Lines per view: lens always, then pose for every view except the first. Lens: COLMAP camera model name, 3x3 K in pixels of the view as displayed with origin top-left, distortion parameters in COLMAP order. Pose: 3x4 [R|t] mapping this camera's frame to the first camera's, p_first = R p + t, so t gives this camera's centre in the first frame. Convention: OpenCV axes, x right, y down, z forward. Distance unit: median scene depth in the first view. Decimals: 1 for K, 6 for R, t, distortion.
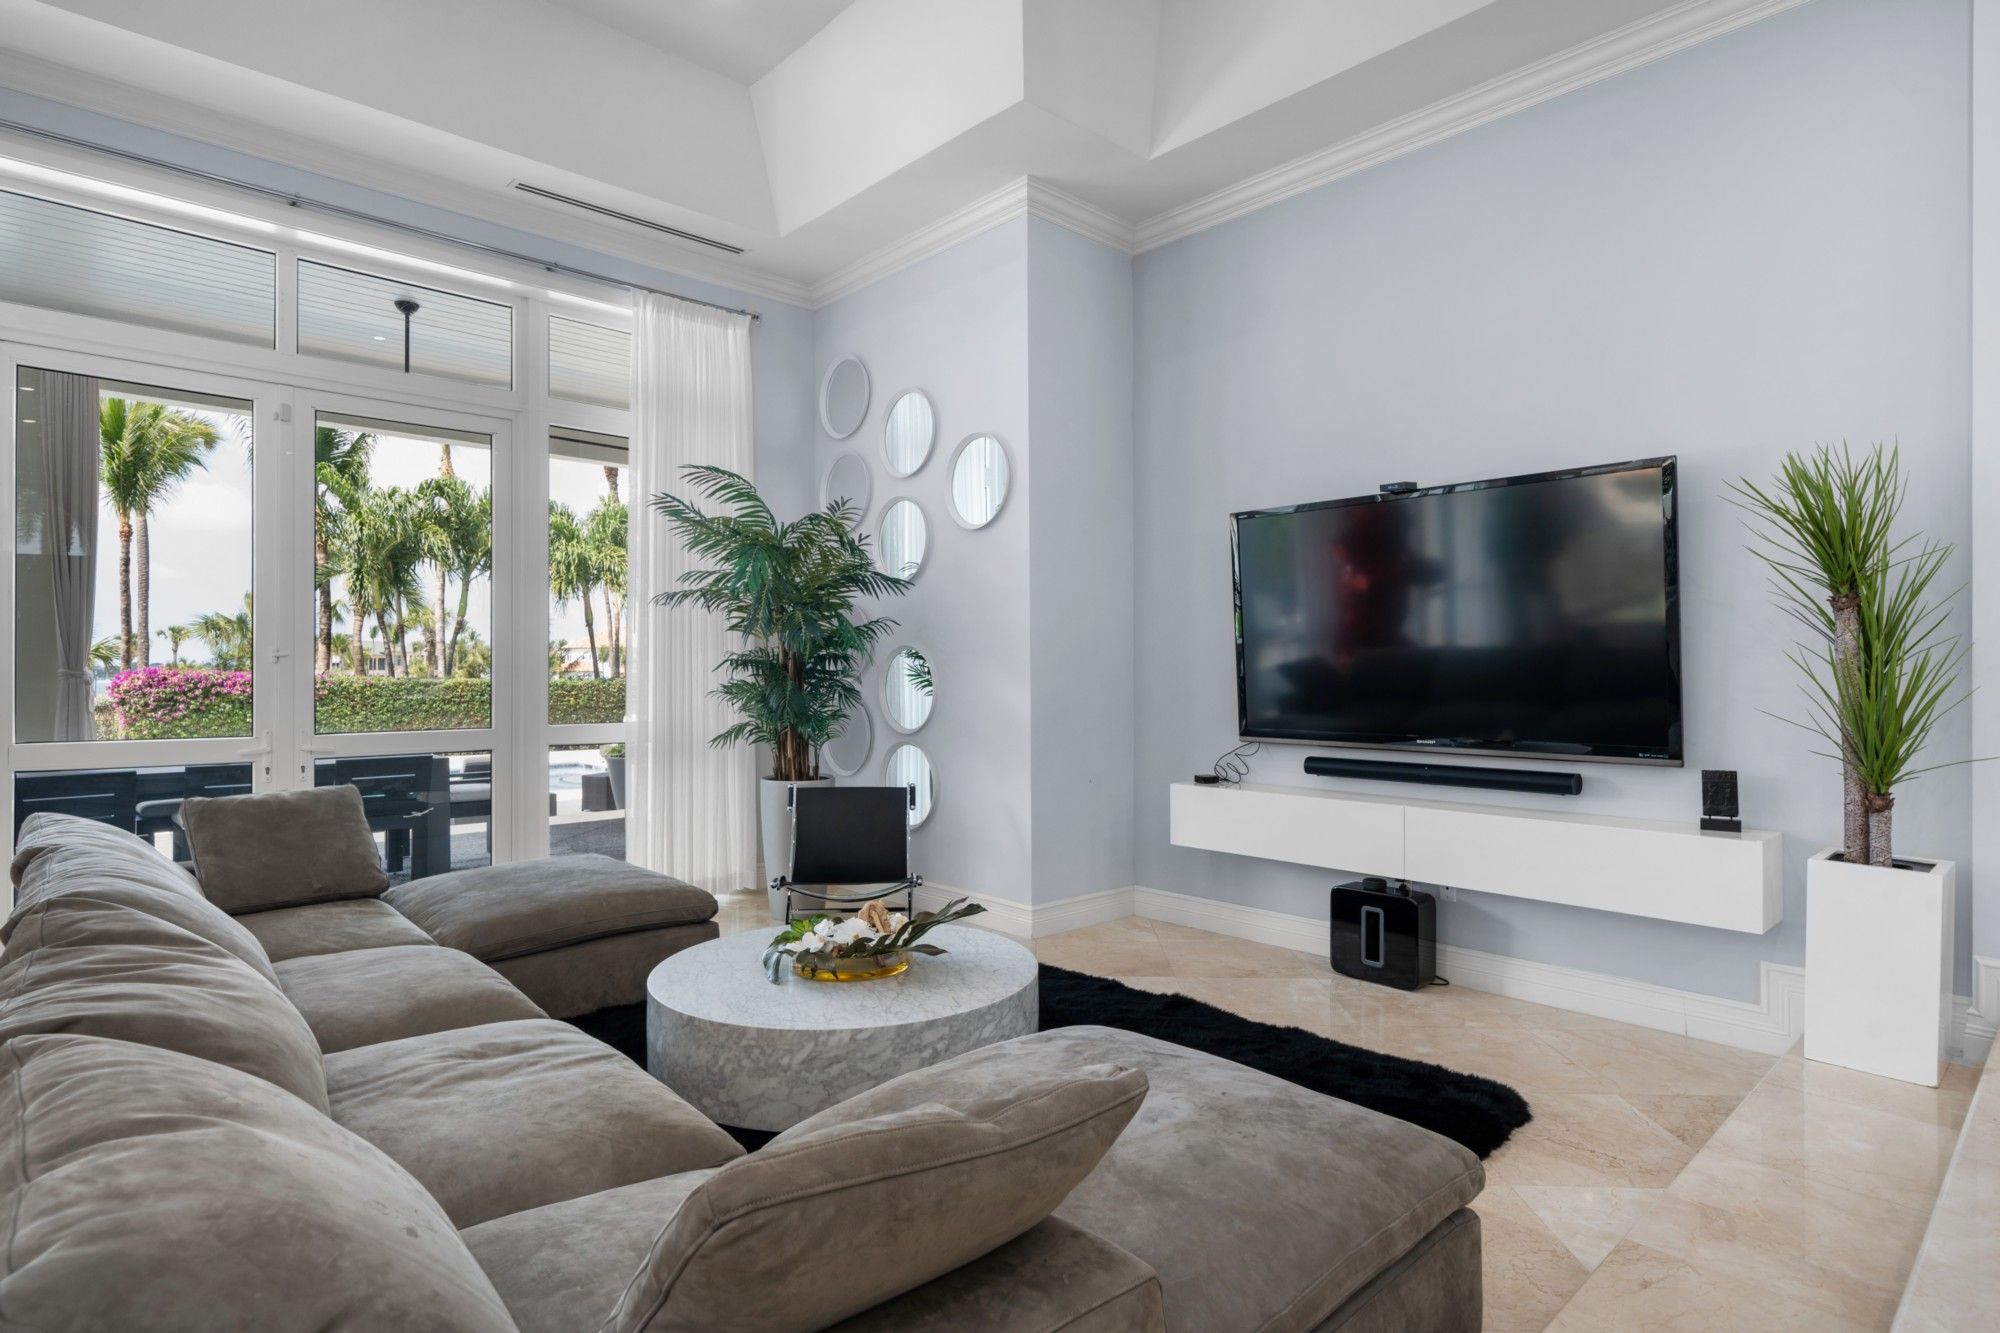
lens RADIAL K [[1036.5, 0, 1008.2], [0, 1036.5, 669.9], [0, 0, 1]] dist [0.006167, 0.002054]
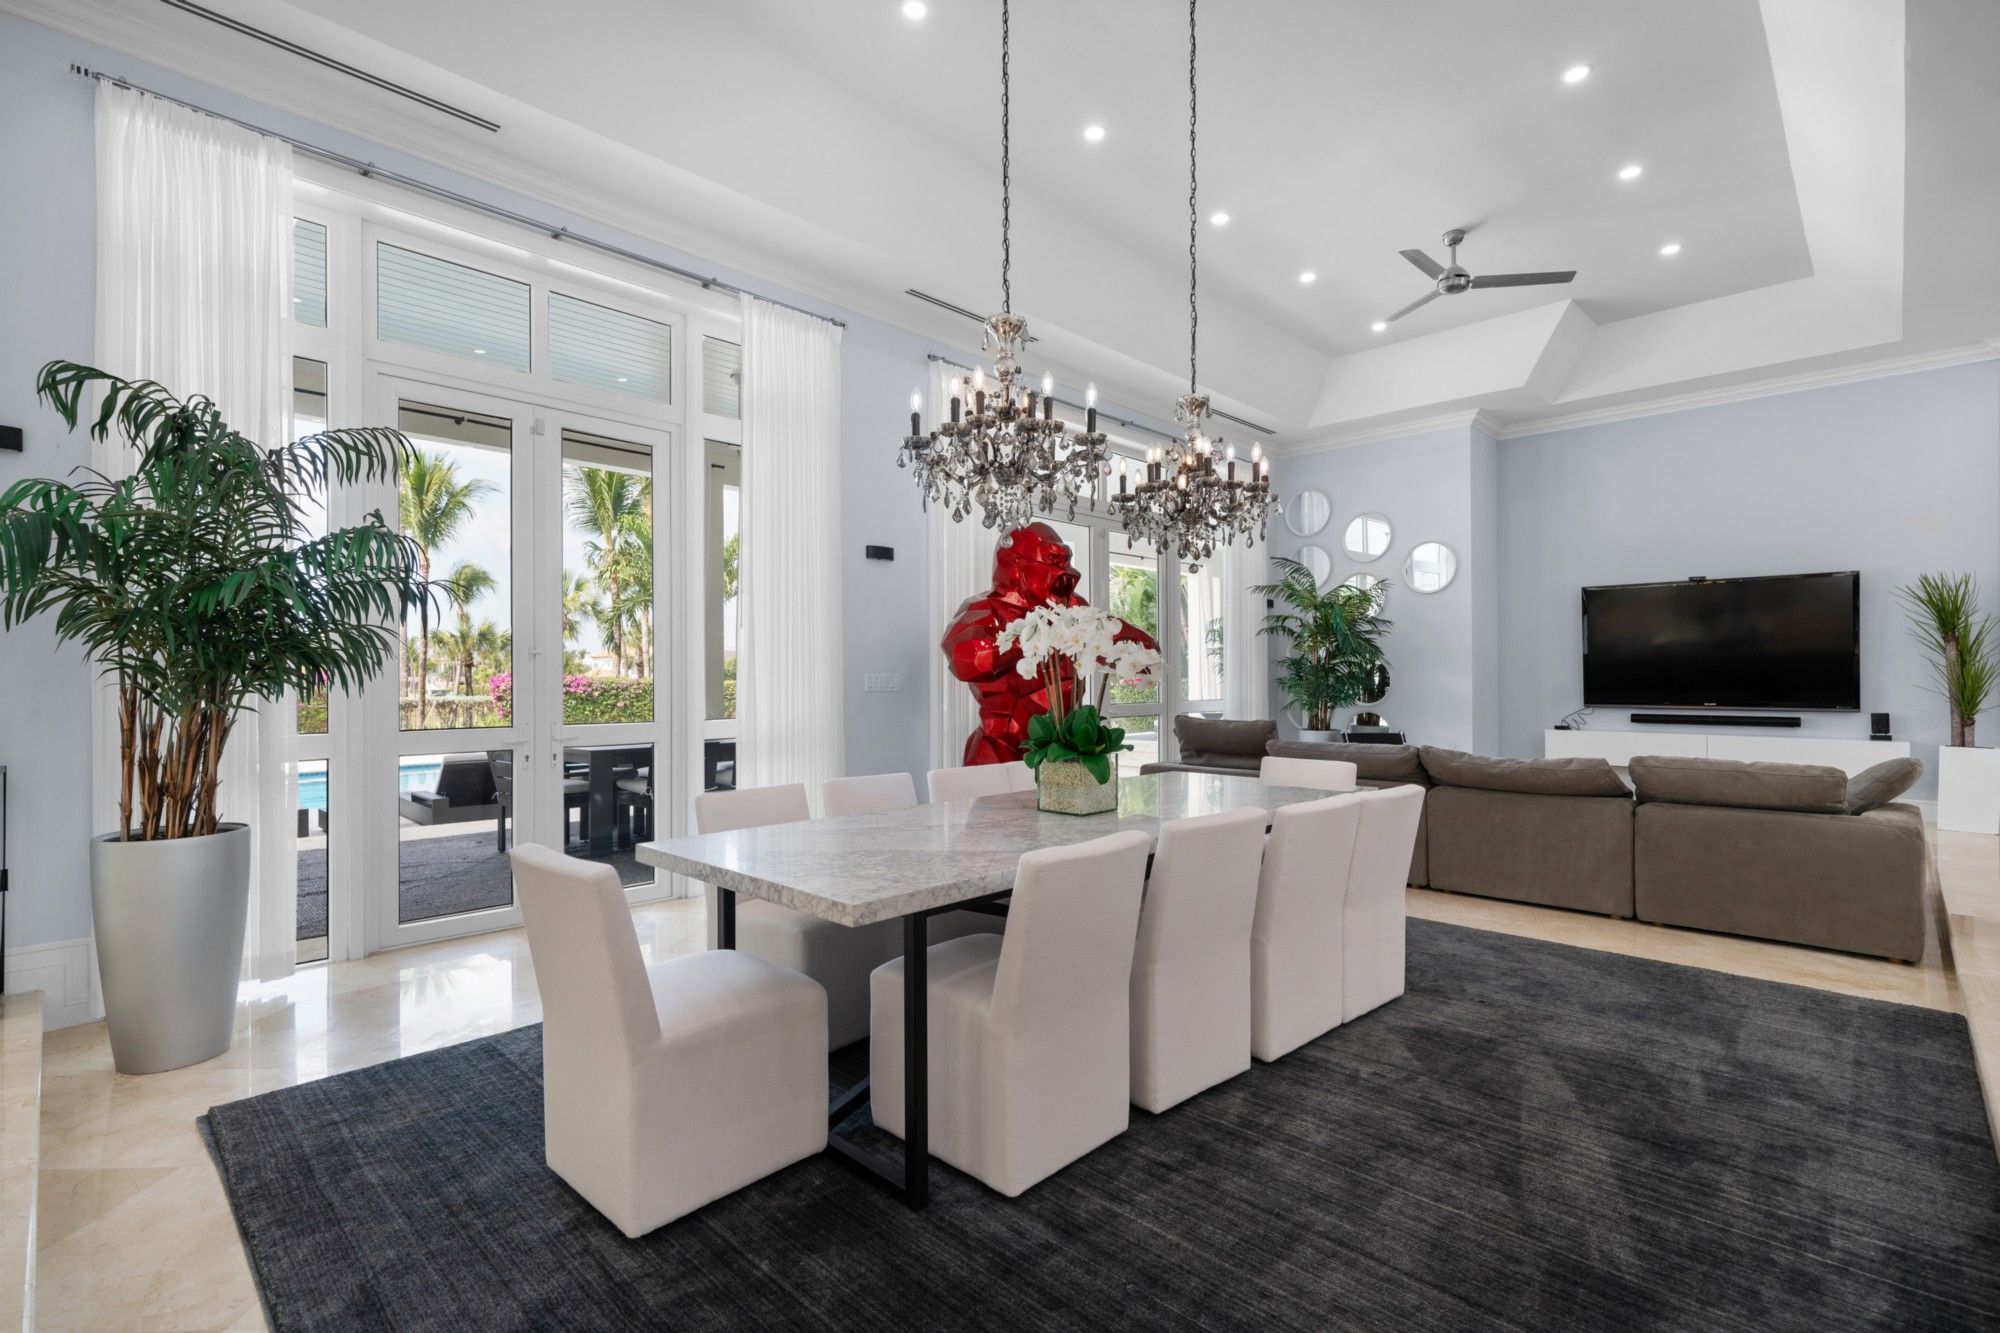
lens RADIAL K [[888.0, 0, 980.9], [0, 888.0, 679.9], [0, 0, 1]] dist [-0.001737, -0.000049]
pose [[0.999358, 0.001203, 0.035804, -1.188023], [-0.001124, 0.999997, -0.002223, 0.029647], [-0.035807, 0.002182, 0.999356, -0.750117]]
